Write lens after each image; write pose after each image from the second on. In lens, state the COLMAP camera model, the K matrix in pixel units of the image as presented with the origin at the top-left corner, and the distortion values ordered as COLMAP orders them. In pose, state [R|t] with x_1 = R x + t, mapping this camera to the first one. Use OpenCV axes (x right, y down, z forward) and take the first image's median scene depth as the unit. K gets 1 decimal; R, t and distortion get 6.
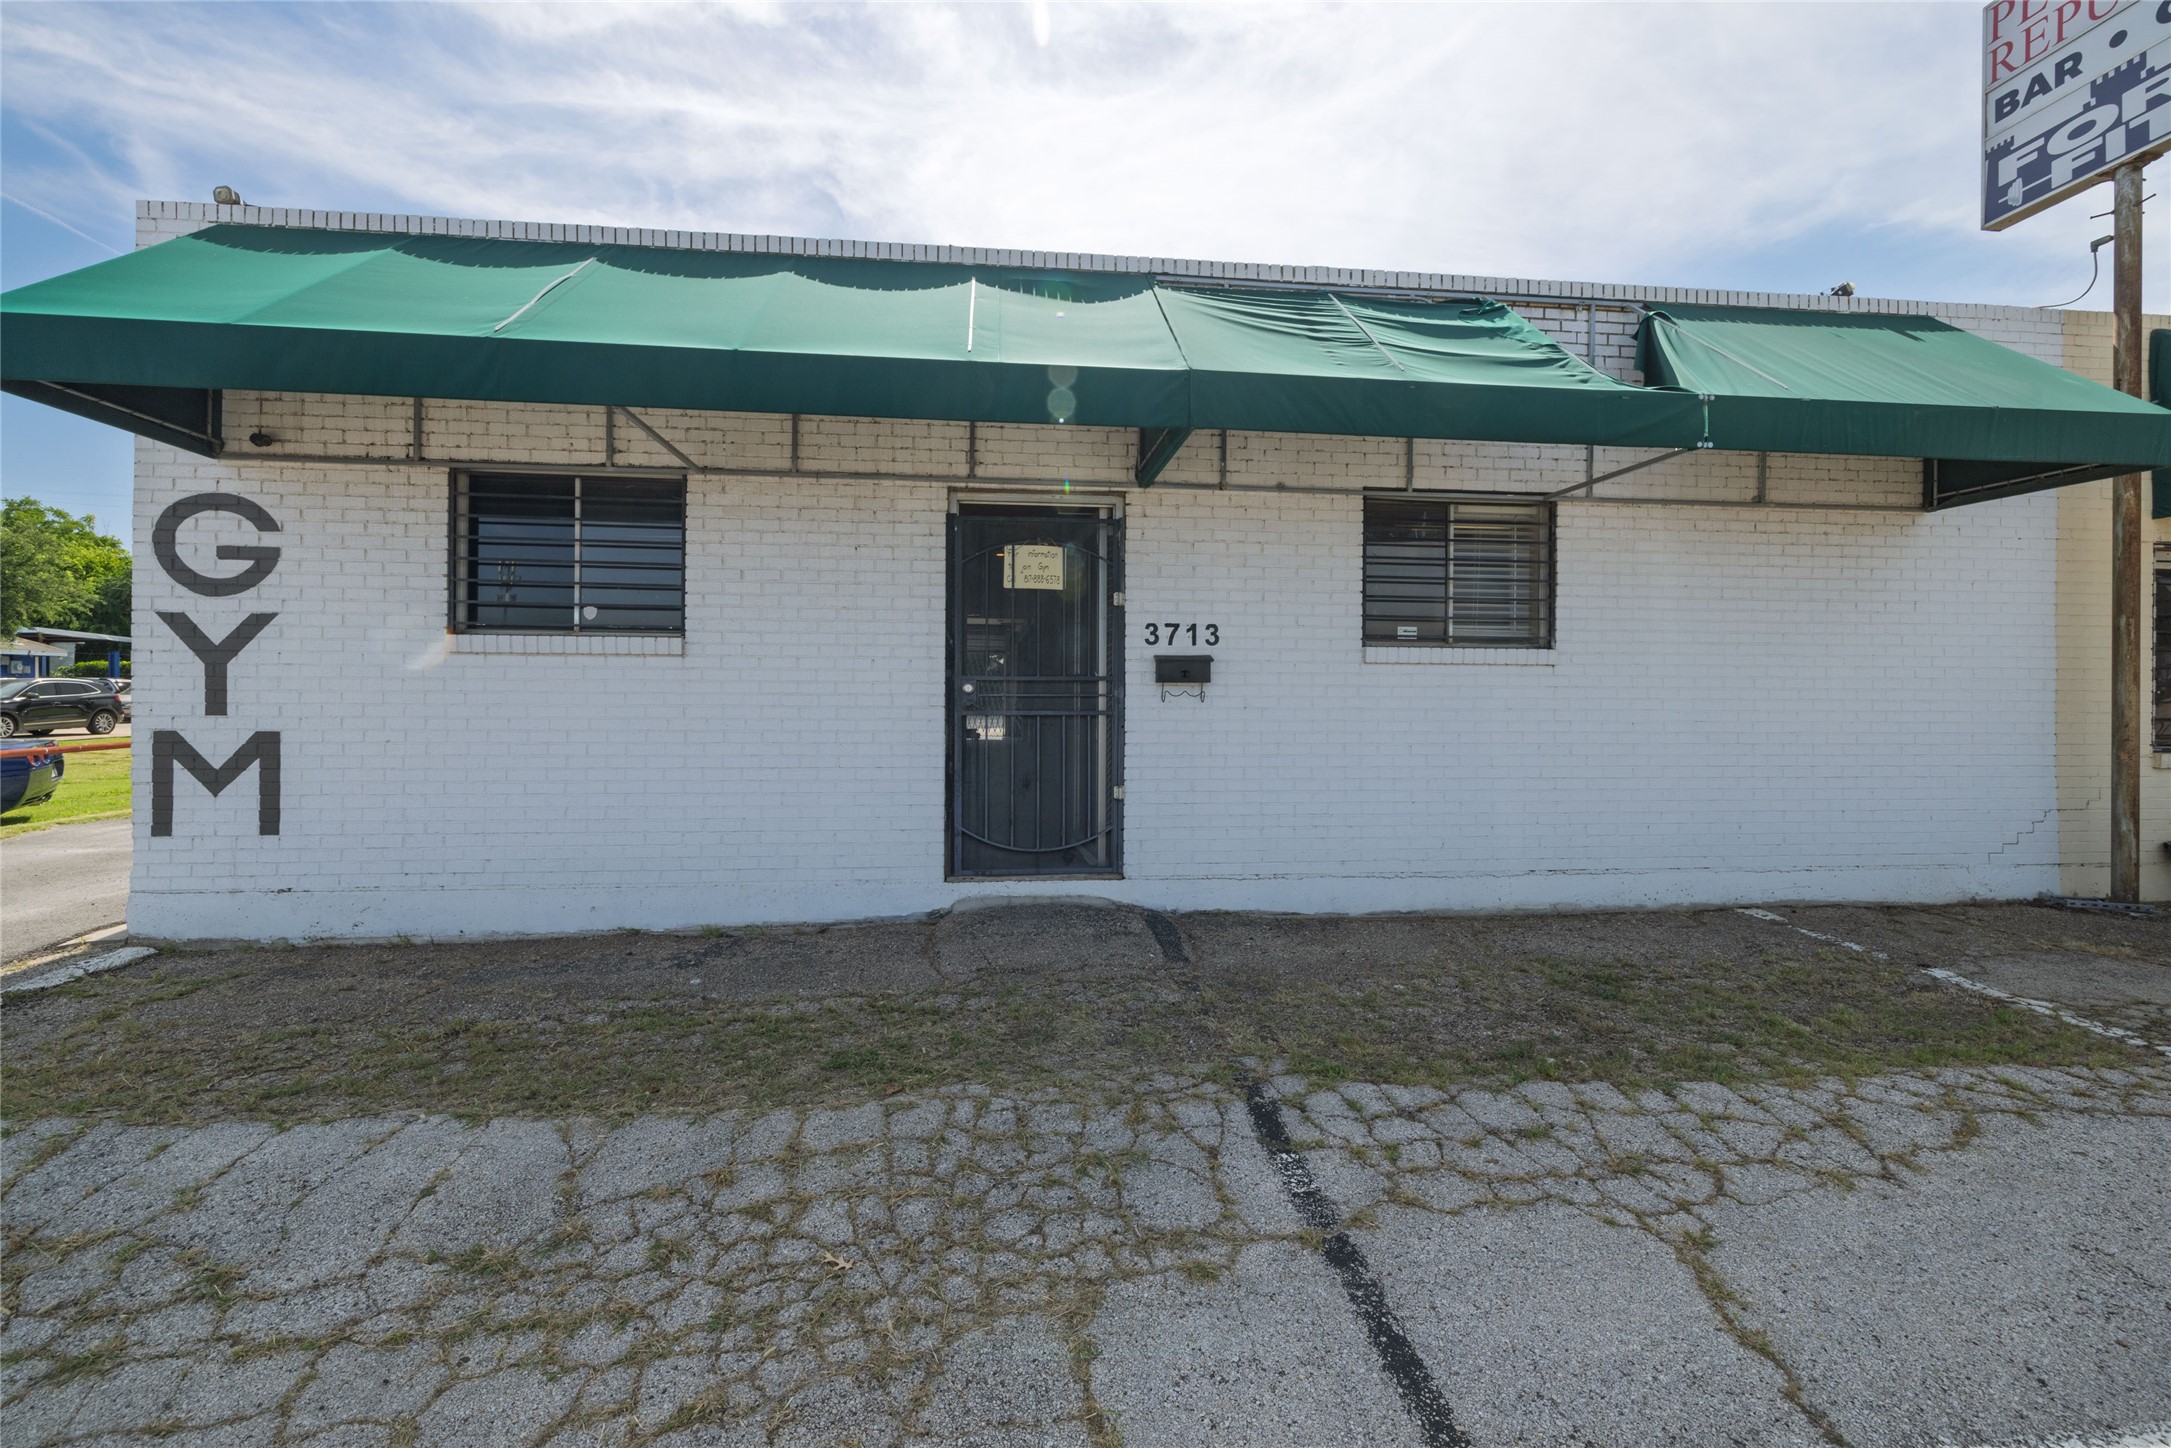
lens RADIAL K [[921.6, 0, 1085.7], [0, 921.6, 711.8], [0, 0, 1]] dist [0.000985, 0.000565]
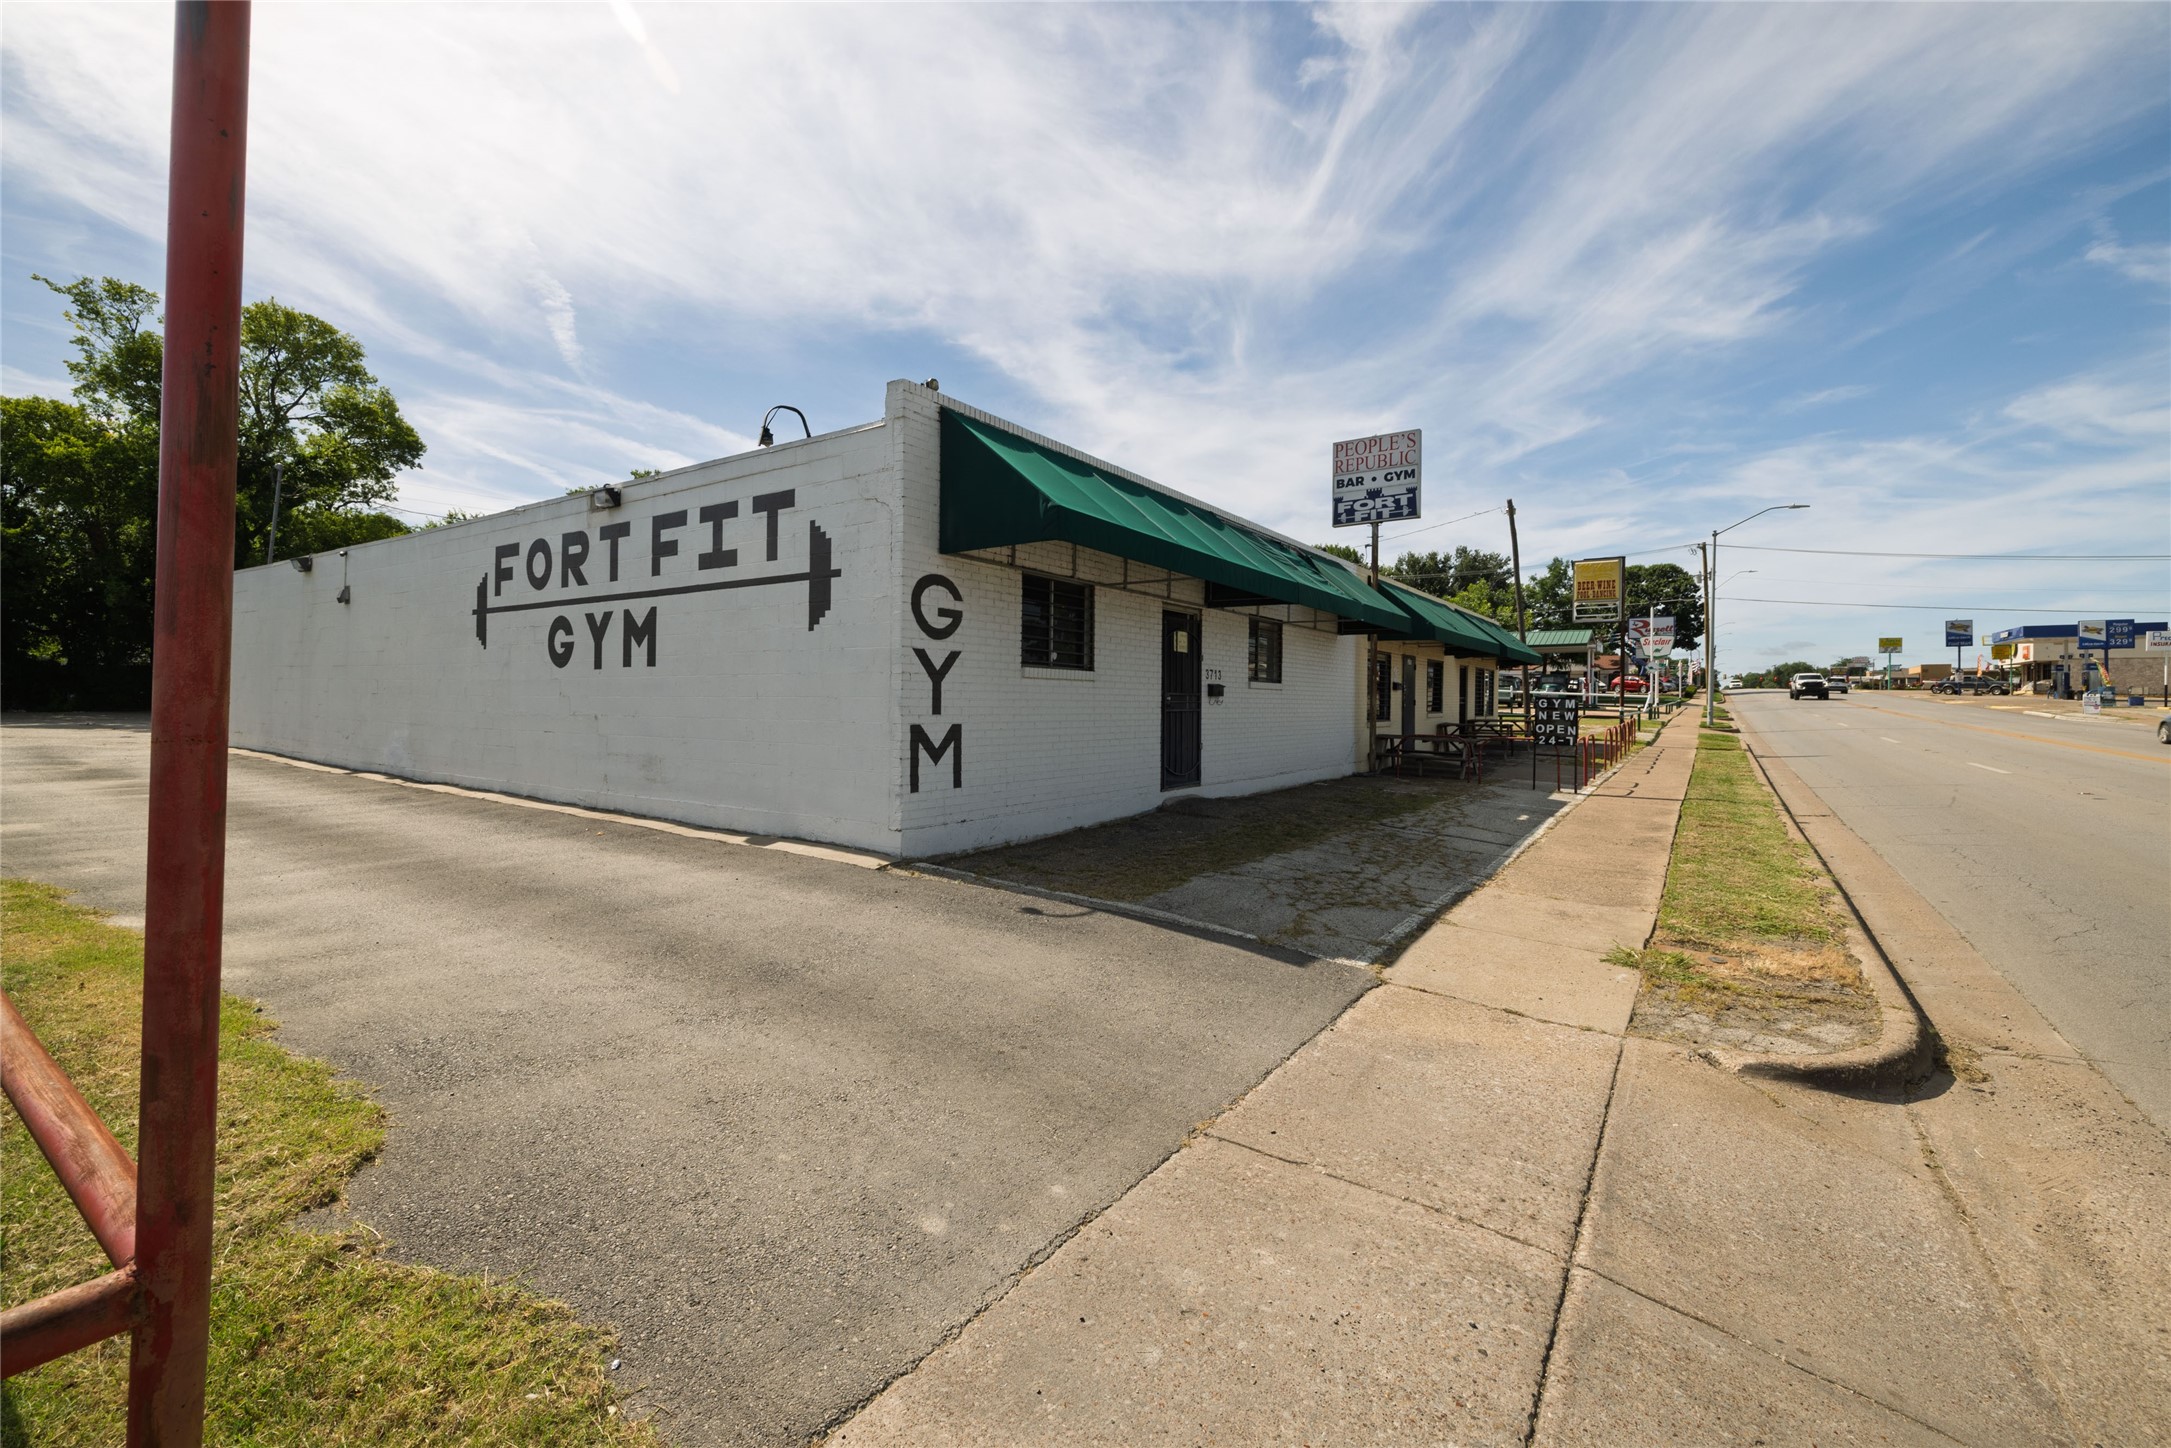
lens RADIAL K [[901.3, 0, 1086.7], [0, 901.3, 707.9], [0, 0, 1]] dist [0.003485, -0.000084]
pose [[0.651707, -0.003000, 0.758465, -1.897835], [0.001627, 0.999995, 0.002558, -0.010583], [-0.758469, -0.000433, 0.651709, -0.200853]]
